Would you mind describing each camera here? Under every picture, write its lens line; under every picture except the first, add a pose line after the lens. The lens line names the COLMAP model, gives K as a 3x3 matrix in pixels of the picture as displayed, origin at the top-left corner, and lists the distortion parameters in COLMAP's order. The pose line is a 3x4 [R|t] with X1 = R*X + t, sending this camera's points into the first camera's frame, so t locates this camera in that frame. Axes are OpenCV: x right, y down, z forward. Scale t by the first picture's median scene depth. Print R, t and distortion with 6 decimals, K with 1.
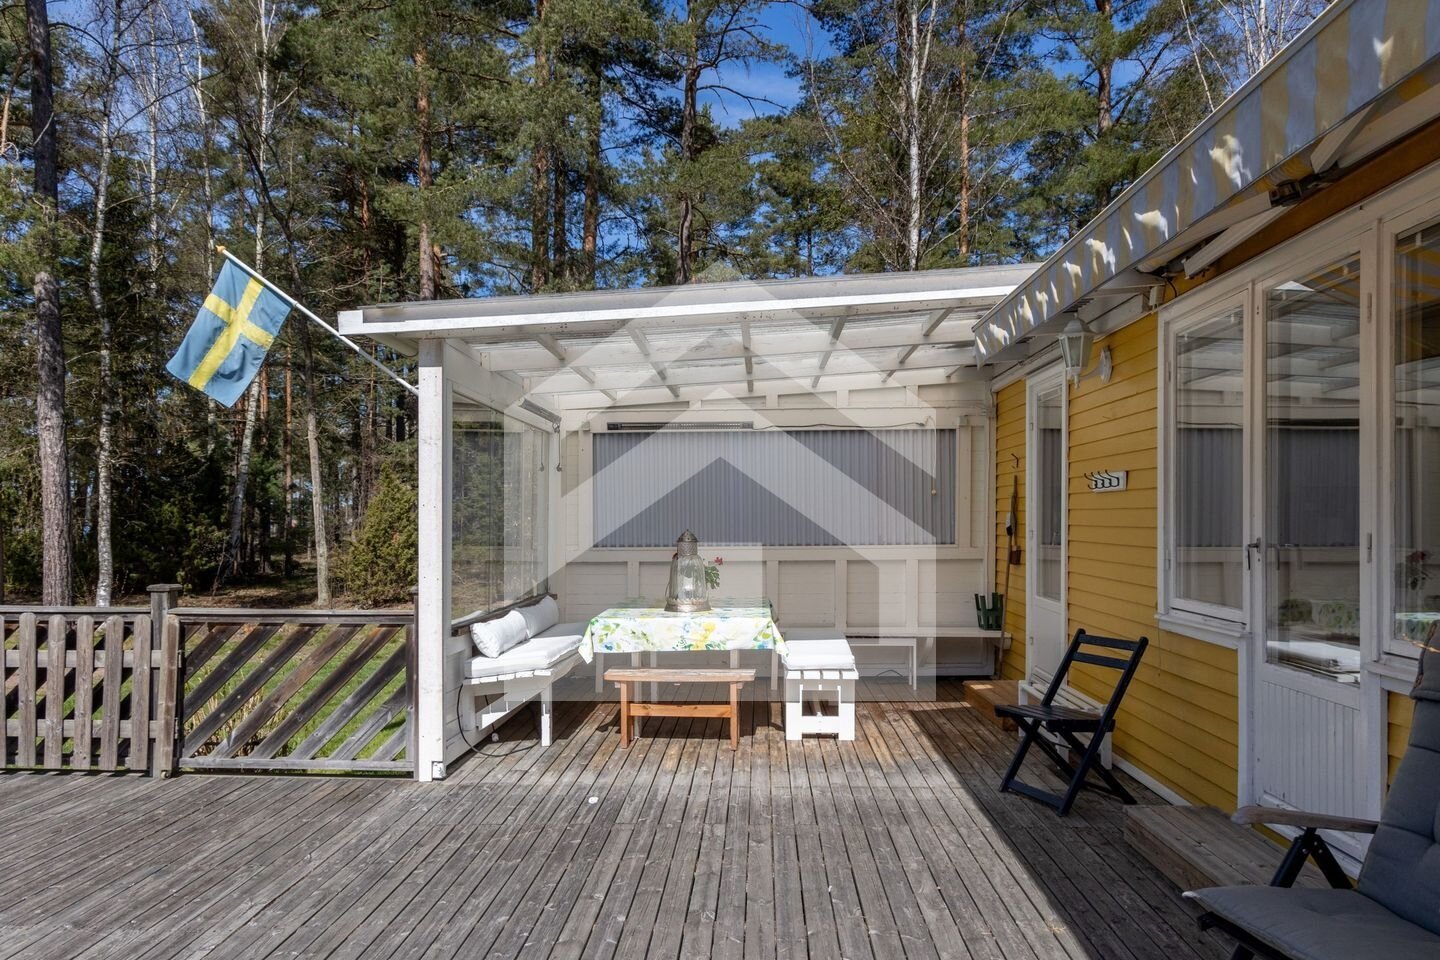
lens RADIAL K [[986.9, 0, 726.0], [0, 986.9, 523.0], [0, 0, 1]] dist [0.001866, -0.003223]
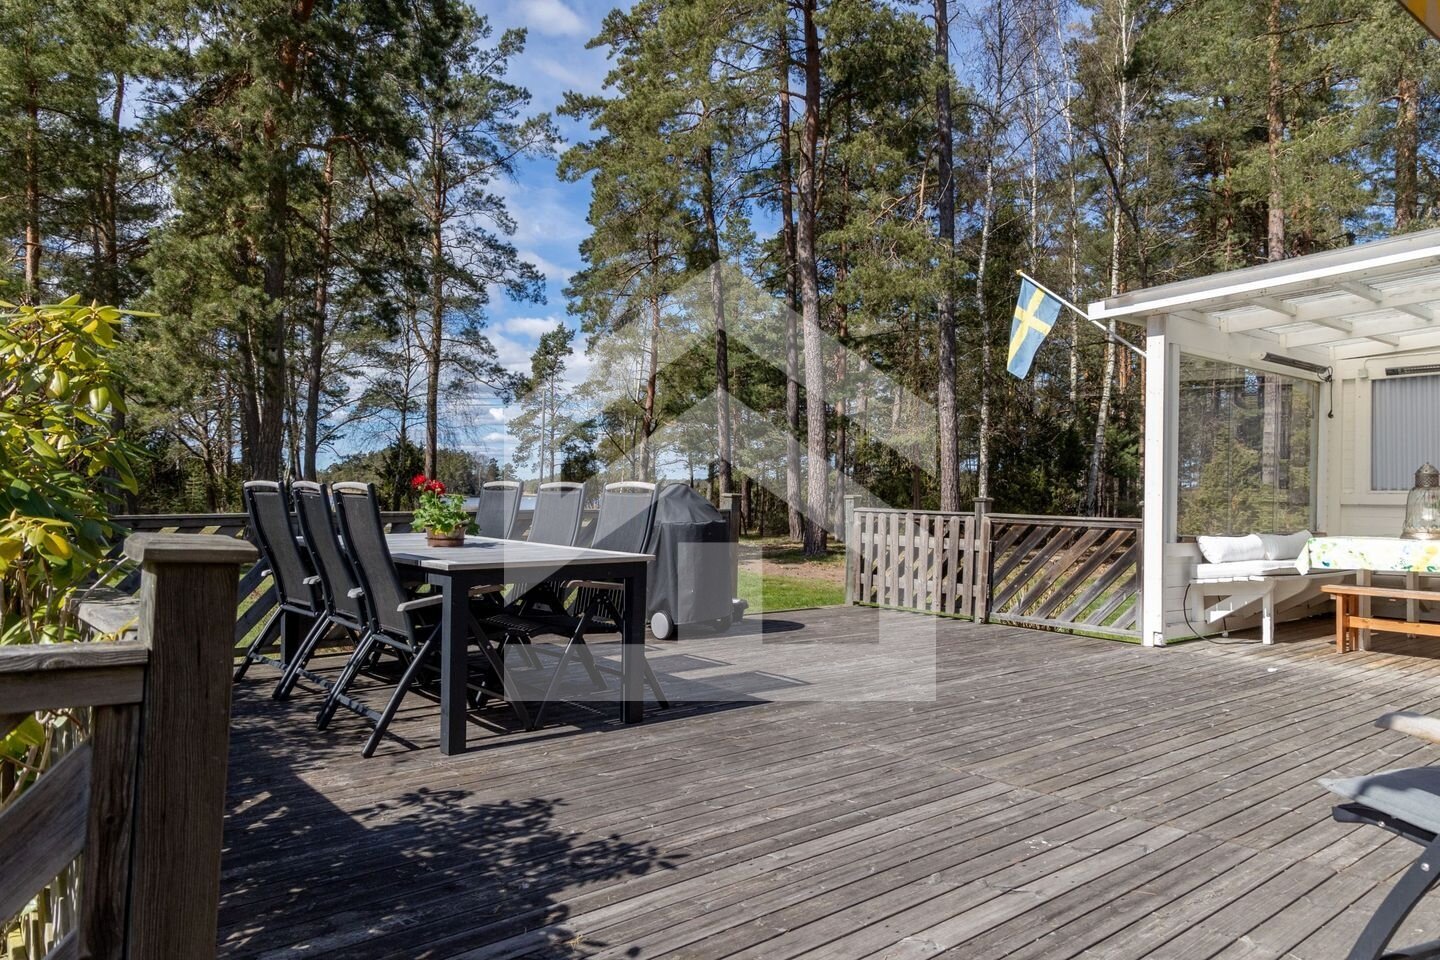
lens RADIAL K [[986.3, 0, 720.0], [0, 986.3, 480.0], [0, 0, 1]] dist [0.008139, 0.002773]
pose [[0.664962, 0.002361, -0.746873, 0.280609], [-0.017294, 0.999776, -0.012237, 0.057734], [0.746677, 0.021054, 0.664854, -0.296700]]
